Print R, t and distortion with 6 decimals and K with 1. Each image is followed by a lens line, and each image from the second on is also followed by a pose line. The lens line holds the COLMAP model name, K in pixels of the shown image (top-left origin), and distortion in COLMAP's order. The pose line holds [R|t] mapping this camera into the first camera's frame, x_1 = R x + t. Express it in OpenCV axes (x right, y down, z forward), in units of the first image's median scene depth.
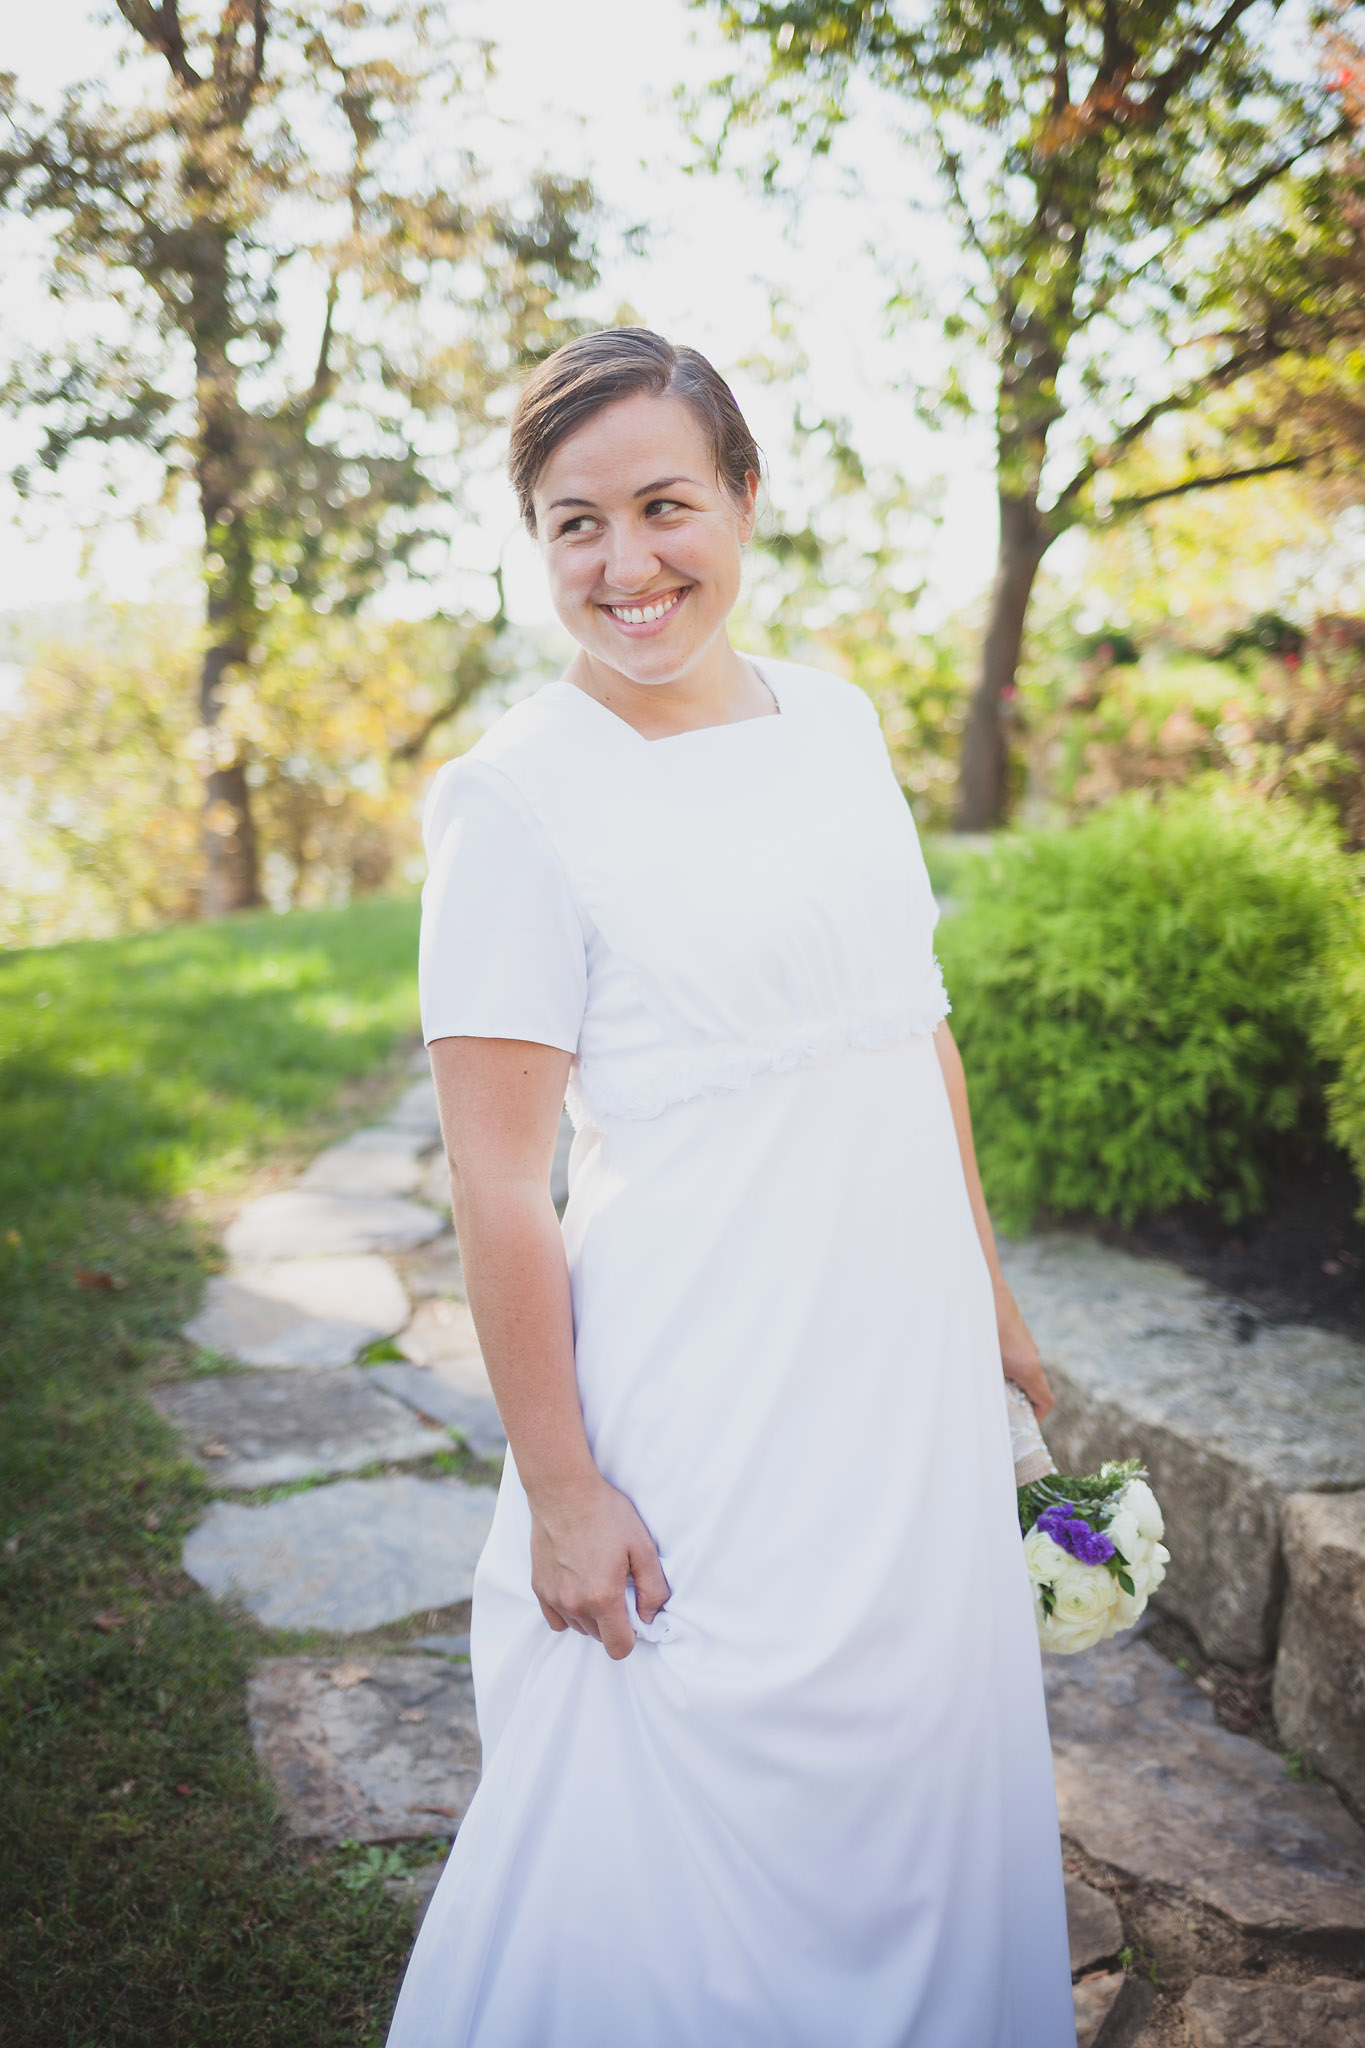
lens RADIAL K [[2197.8, 0, 746.0], [0, 2197.8, 1022.6], [0, 0, 1]] dist [-0.074291, 0.013406]
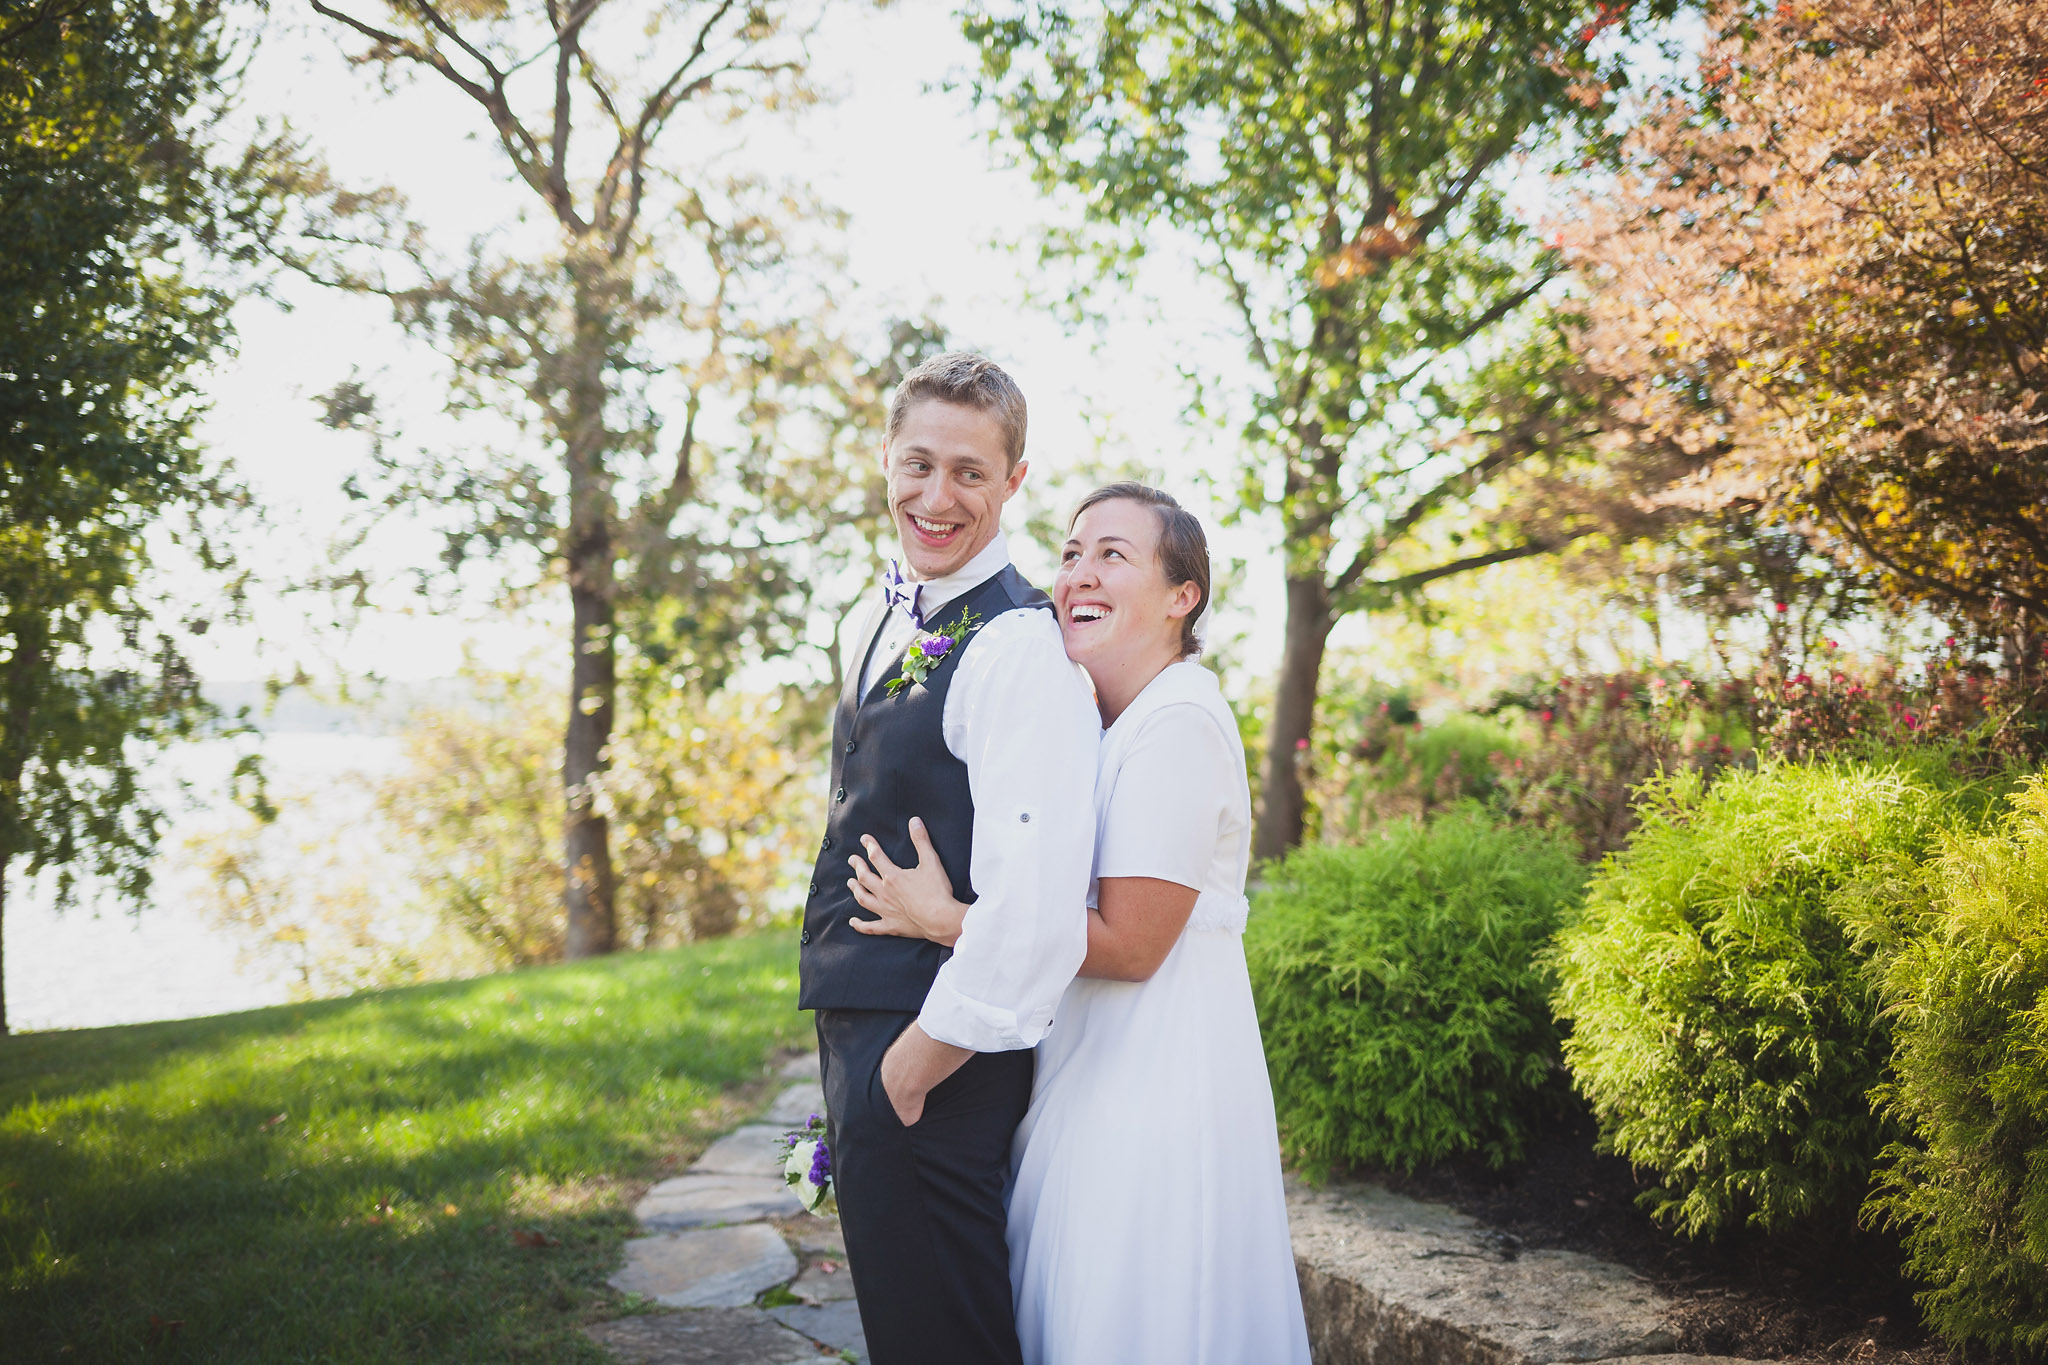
lens RADIAL K [[2083.9, 0, 1024.0], [0, 2083.9, 682.5], [0, 0, 1]] dist [-0.065019, 0.003164]
pose [[0.999847, -0.008523, -0.015271, -0.008872], [0.005546, 0.982660, -0.185334, 0.019419], [0.016586, 0.185221, 0.982557, -0.083926]]
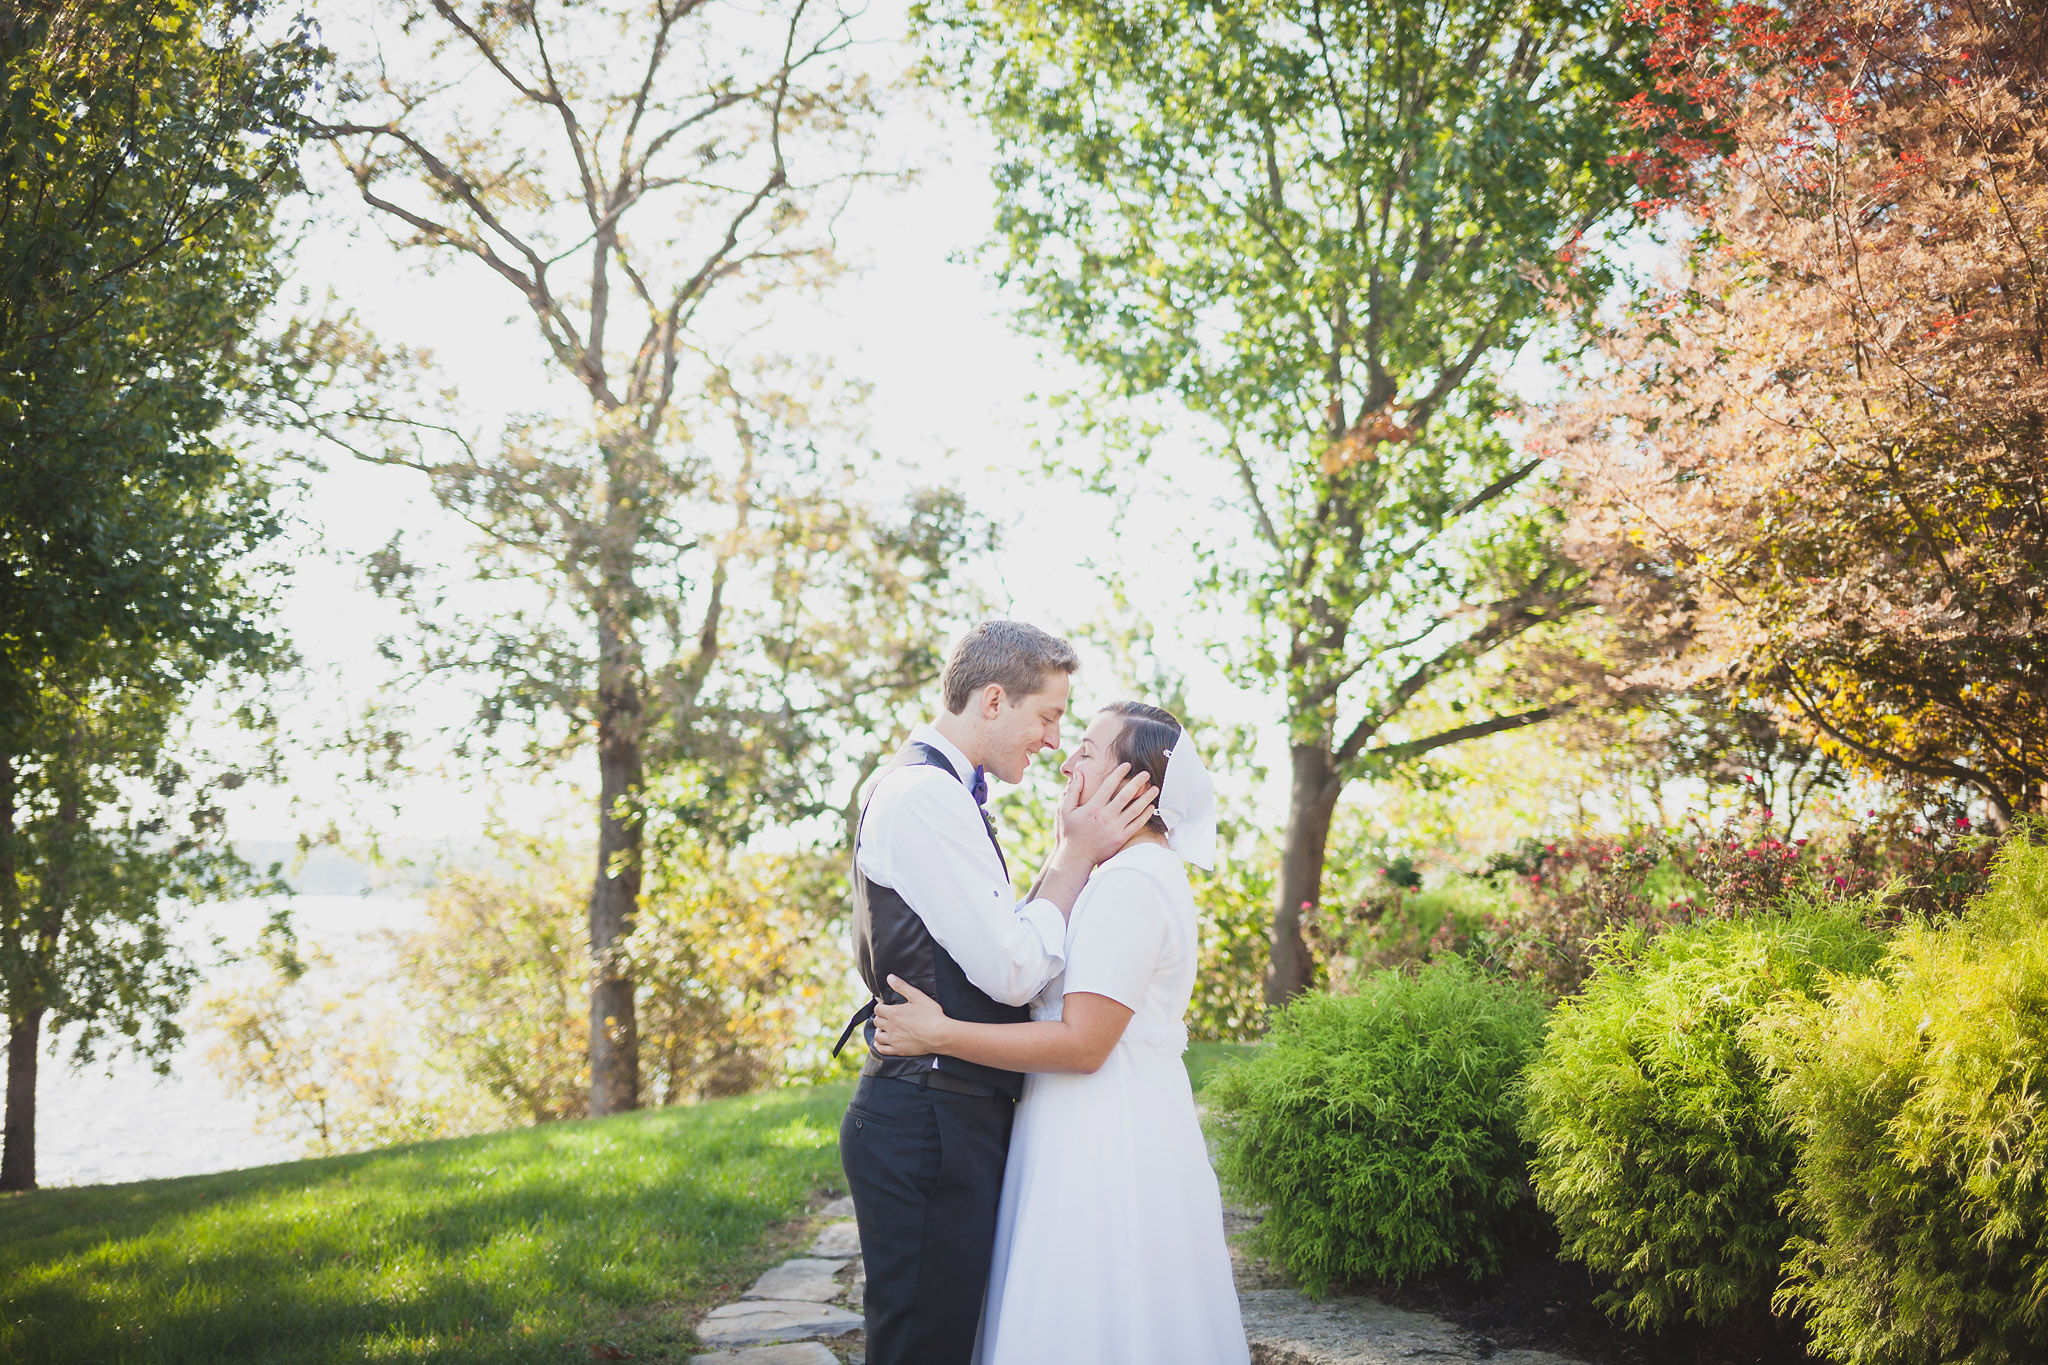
lens RADIAL K [[2083.9, 0, 1024.0], [0, 2083.9, 682.5], [0, 0, 1]] dist [-0.065019, 0.003164]
pose [[0.999769, -0.008376, -0.019795, -0.014528], [0.002925, 0.965396, -0.260771, 0.033542], [0.021294, 0.260653, 0.965198, -0.167031]]
